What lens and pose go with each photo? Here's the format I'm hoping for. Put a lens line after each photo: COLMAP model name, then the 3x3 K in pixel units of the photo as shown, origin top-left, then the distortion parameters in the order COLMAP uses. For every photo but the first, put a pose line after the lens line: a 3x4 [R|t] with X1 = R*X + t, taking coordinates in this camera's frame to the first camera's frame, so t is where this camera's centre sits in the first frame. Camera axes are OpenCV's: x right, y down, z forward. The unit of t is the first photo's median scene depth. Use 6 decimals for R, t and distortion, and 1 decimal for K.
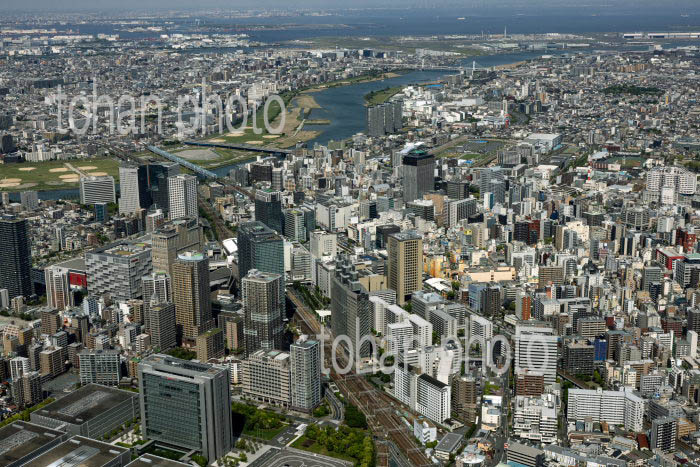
lens RADIAL K [[959.7, 0, 350.0], [0, 959.7, 233.5], [0, 0, 1]] dist [0.027212, 0.026175]
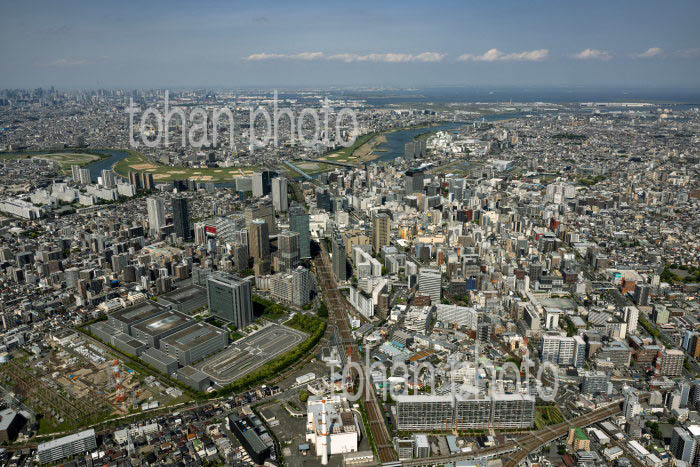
lens RADIAL K [[526.5, 0, 350.0], [0, 526.5, 233.5], [0, 0, 1]] dist [0.002690, 0.003564]
pose [[0.988112, 0.049944, -0.145398, 0.129799], [-0.043596, 0.997965, 0.046527, -0.005926], [0.147426, -0.039635, 0.988279, 0.003368]]
